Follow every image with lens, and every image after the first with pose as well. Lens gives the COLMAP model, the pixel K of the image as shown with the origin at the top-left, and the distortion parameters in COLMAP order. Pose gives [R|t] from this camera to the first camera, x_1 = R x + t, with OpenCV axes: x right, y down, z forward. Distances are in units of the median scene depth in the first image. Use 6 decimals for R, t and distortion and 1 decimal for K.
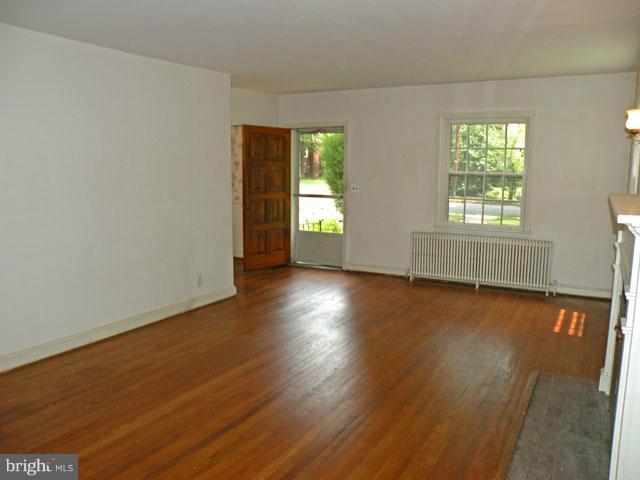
lens RADIAL K [[506.2, 0, 320.0], [0, 506.2, 240.0], [0, 0, 1]] dist [-0.164369, 0.144682]
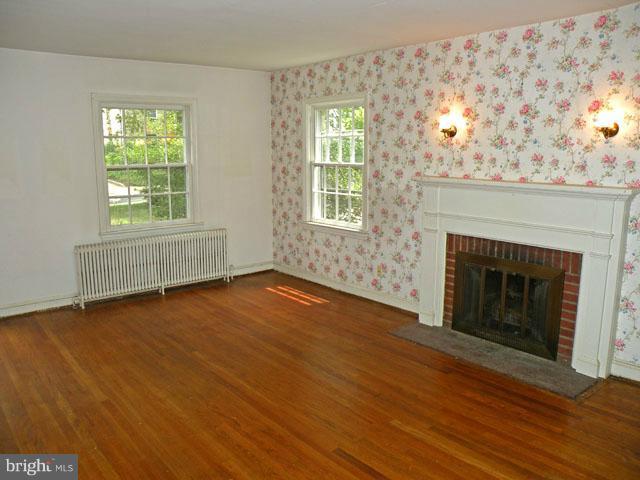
lens RADIAL K [[506.2, 0, 320.0], [0, 506.2, 240.0], [0, 0, 1]] dist [-0.164369, 0.144682]
pose [[0.356337, -0.169933, 0.918775, -0.430677], [0.139828, 0.981947, 0.127386, -0.079982], [-0.923835, 0.083078, 0.373666, 0.427348]]
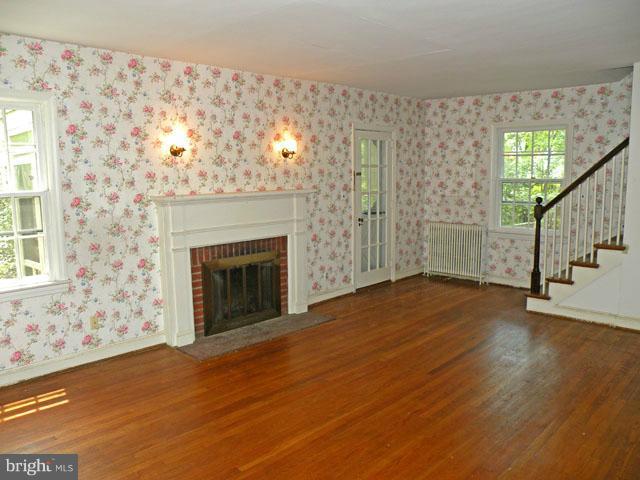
lens RADIAL K [[506.2, 0, 320.0], [0, 506.2, 240.0], [0, 0, 1]] dist [-0.164369, 0.144682]
pose [[-0.964267, -0.032560, 0.262924, -0.059986], [0.043448, 0.959548, 0.278172, -0.190245], [-0.261346, 0.279656, -0.923846, 1.209254]]
